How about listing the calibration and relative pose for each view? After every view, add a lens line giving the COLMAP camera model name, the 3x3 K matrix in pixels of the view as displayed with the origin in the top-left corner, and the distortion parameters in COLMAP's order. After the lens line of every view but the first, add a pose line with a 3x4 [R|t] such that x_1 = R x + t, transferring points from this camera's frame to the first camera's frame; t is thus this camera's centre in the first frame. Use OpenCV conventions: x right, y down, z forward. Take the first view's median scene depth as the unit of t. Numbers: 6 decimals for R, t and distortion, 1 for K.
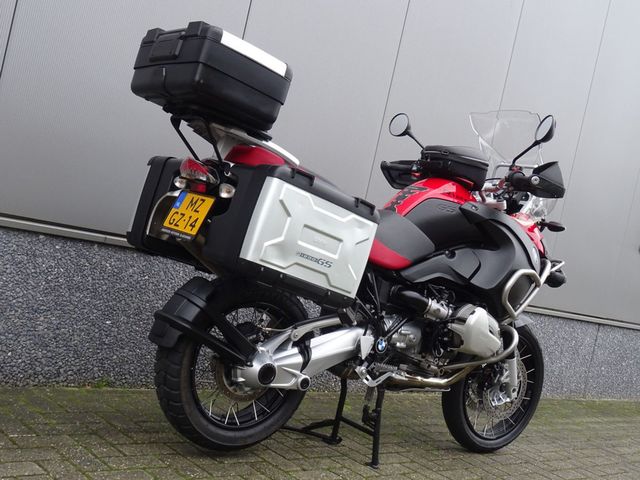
lens RADIAL K [[791.9, 0, 320.0], [0, 791.9, 240.0], [0, 0, 1]] dist [0.004528, 0.003458]
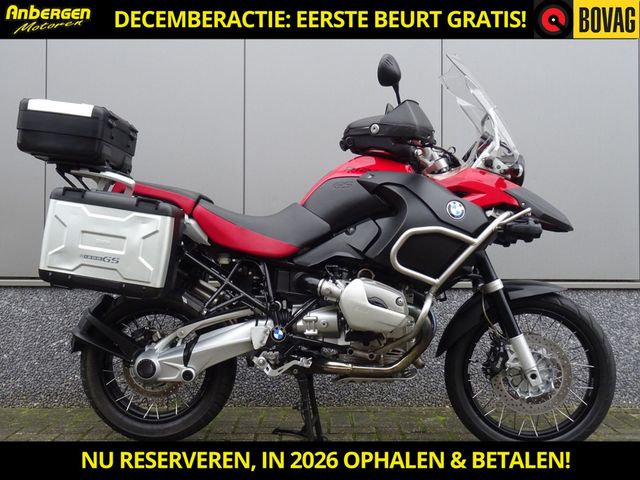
lens RADIAL K [[771.1, 0, 320.0], [0, 771.1, 240.0], [0, 0, 1]] dist [0.022330, 0.013226]
pose [[0.710630, -0.225354, -0.666499, 0.859992], [0.143221, 0.973815, -0.176559, 0.213890], [0.688834, 0.030011, 0.724297, 0.354633]]
